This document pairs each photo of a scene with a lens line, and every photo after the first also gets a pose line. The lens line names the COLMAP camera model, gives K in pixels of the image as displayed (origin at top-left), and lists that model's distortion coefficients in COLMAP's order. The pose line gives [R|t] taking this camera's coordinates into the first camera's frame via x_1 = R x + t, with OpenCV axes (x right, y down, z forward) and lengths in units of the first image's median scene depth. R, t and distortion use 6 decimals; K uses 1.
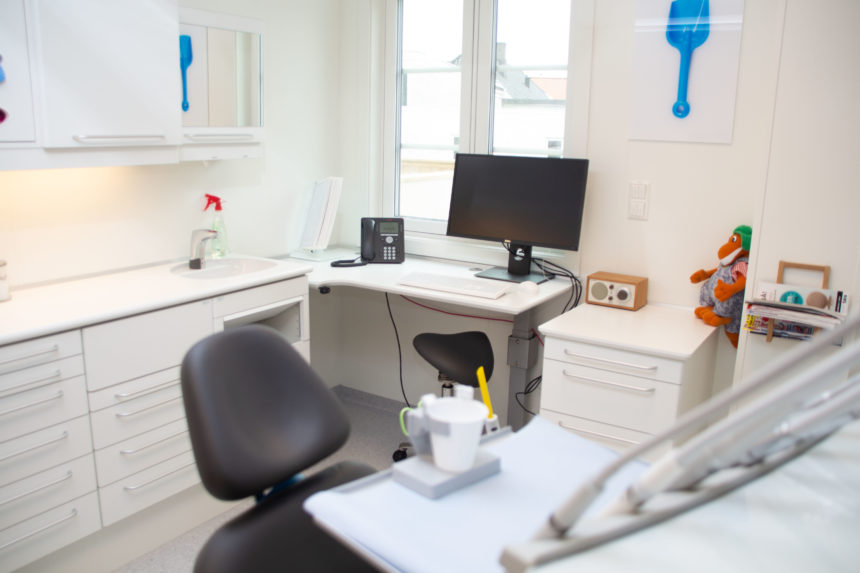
lens RADIAL K [[735.9, 0, 452.3], [0, 735.9, 283.8], [0, 0, 1]] dist [-0.161122, 0.143090]
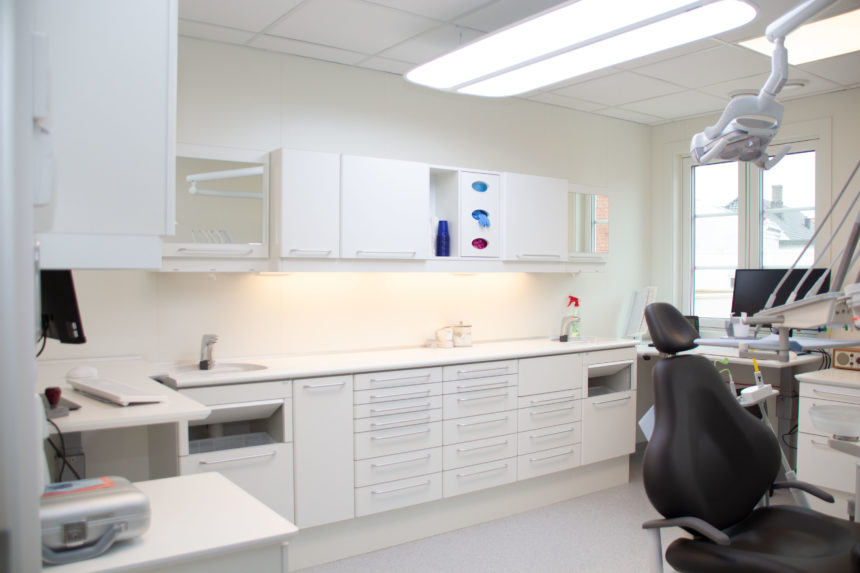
lens RADIAL K [[735.9, 0, 427.5], [0, 735.9, 281.0], [0, 0, 1]] dist [-0.161122, 0.143090]
pose [[0.922464, -0.016539, -0.385729, -0.012091], [-0.062213, 0.979658, -0.190787, 0.171696], [0.381038, 0.199992, 0.902670, -0.576208]]
